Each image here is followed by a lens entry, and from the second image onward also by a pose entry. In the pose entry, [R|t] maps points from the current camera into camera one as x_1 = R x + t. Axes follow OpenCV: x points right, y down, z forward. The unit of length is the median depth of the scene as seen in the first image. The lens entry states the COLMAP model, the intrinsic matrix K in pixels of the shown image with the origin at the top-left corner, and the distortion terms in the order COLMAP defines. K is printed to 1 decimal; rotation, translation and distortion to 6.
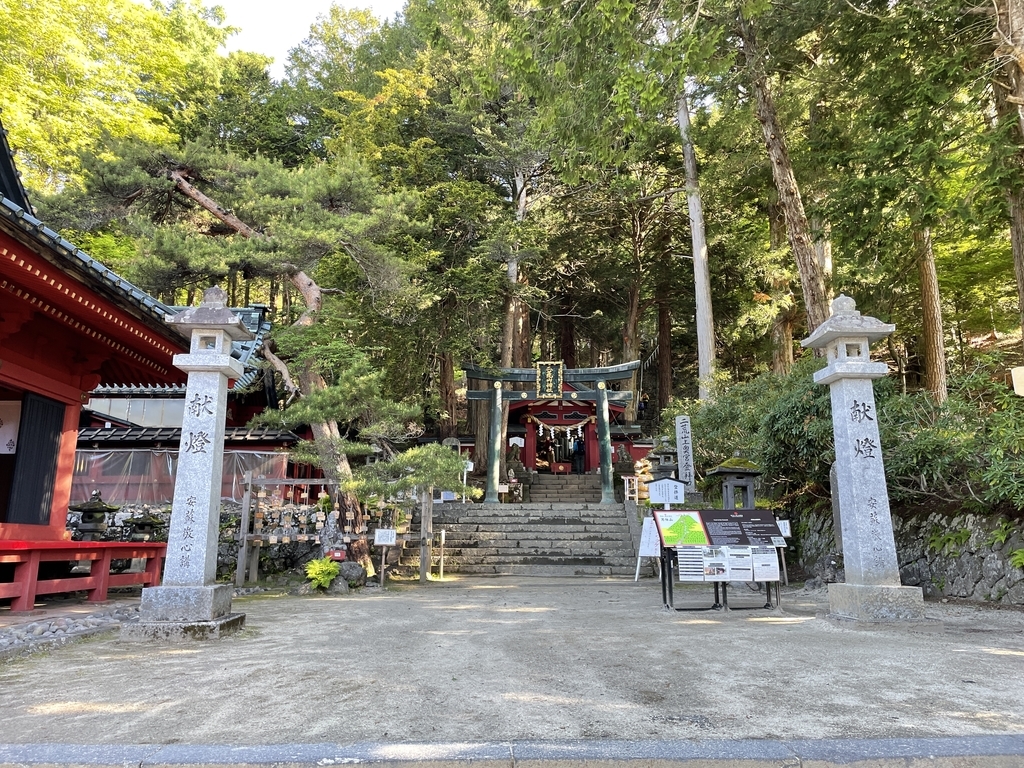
lens RADIAL K [[781.9, 0, 512.0], [0, 781.9, 384.0], [0, 0, 1]] dist [0.097962, -0.122117]
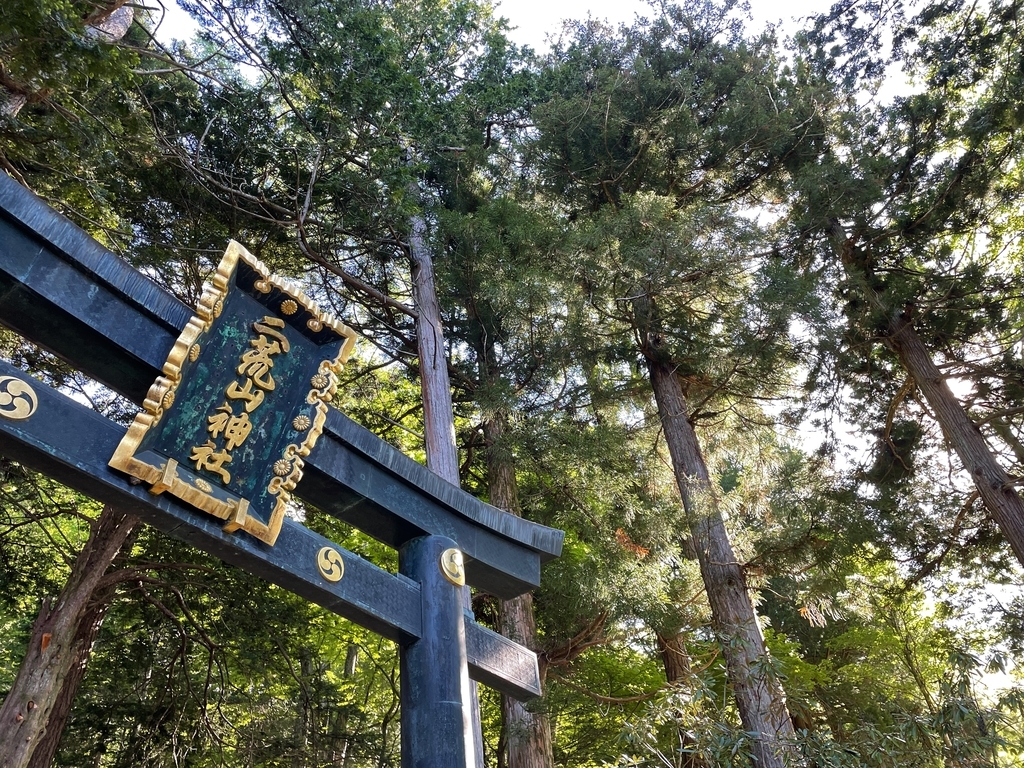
lens RADIAL K [[781.9, 0, 512.0], [0, 781.9, 384.0], [0, 0, 1]] dist [0.097962, -0.122117]
pose [[0.590704, 0.521741, 0.615512, -0.018425], [-0.072966, 0.794236, -0.603213, 0.097811], [-0.803583, 0.311409, 0.507227, 1.091628]]
